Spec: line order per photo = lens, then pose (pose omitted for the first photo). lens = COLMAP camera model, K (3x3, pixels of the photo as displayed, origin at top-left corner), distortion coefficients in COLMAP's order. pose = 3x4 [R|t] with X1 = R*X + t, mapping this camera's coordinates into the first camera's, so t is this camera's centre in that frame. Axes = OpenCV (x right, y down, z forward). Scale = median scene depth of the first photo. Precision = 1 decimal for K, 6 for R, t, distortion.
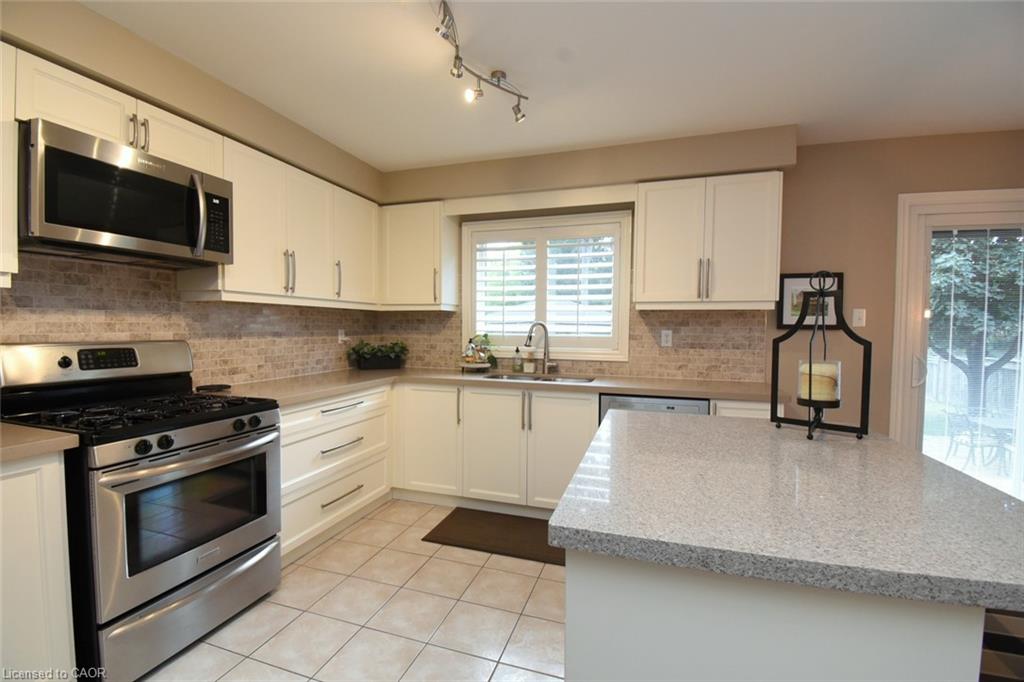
lens RADIAL K [[453.5, 0, 506.5], [0, 453.5, 342.6], [0, 0, 1]] dist [0.020331, -0.027123]
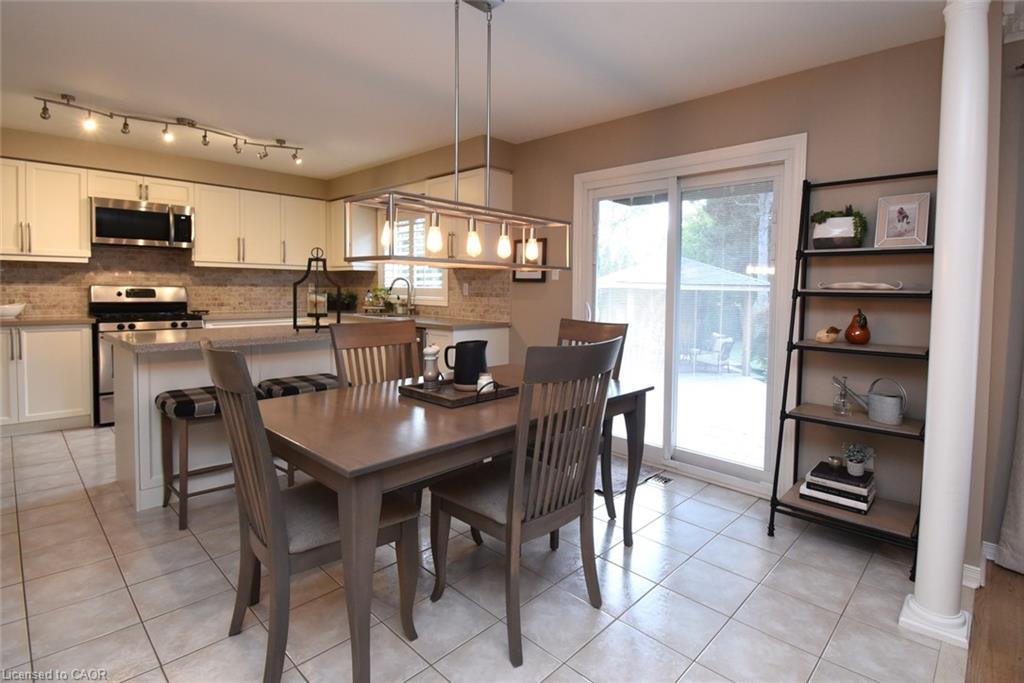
lens RADIAL K [[500.2, 0, 536.5], [0, 500.2, 310.0], [0, 0, 1]] dist [0.027696, -0.031502]
pose [[0.911204, 0.022397, -0.411345, 1.396099], [-0.019751, 0.999748, 0.010684, 0.038585], [0.411481, -0.001611, 0.911417, -0.325756]]
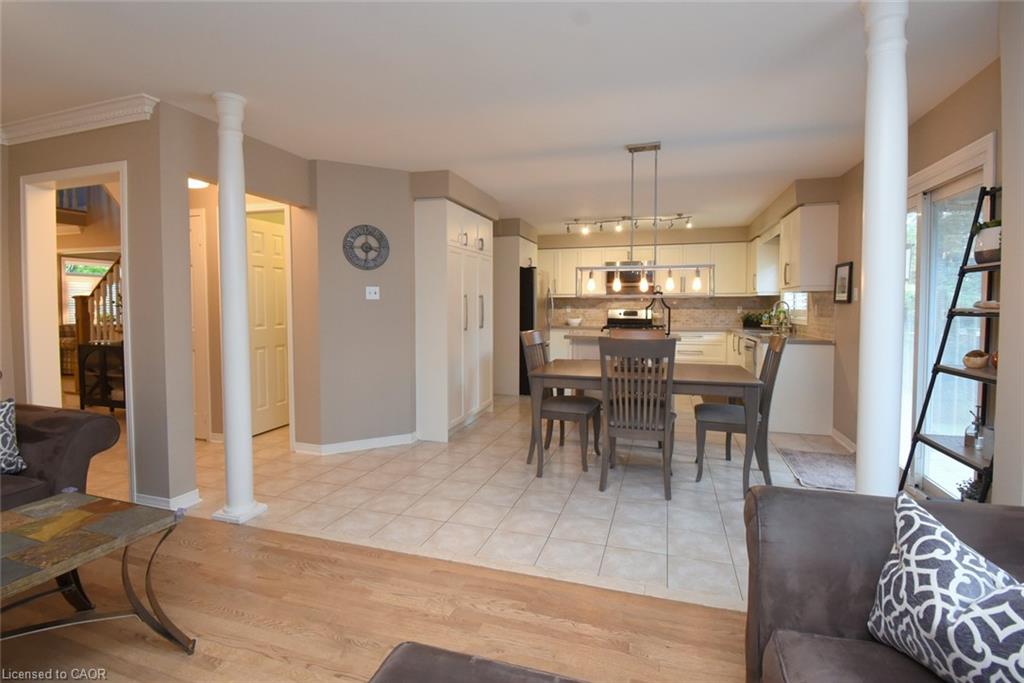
lens RADIAL K [[481.4, 0, 517.6], [0, 481.4, 323.9], [0, 0, 1]] dist [0.017882, -0.023565]
pose [[0.018416, 0.029198, -0.999404, 2.340134], [-0.034611, 0.998993, 0.028548, 0.028942], [0.999231, 0.034065, 0.019408, -0.020199]]
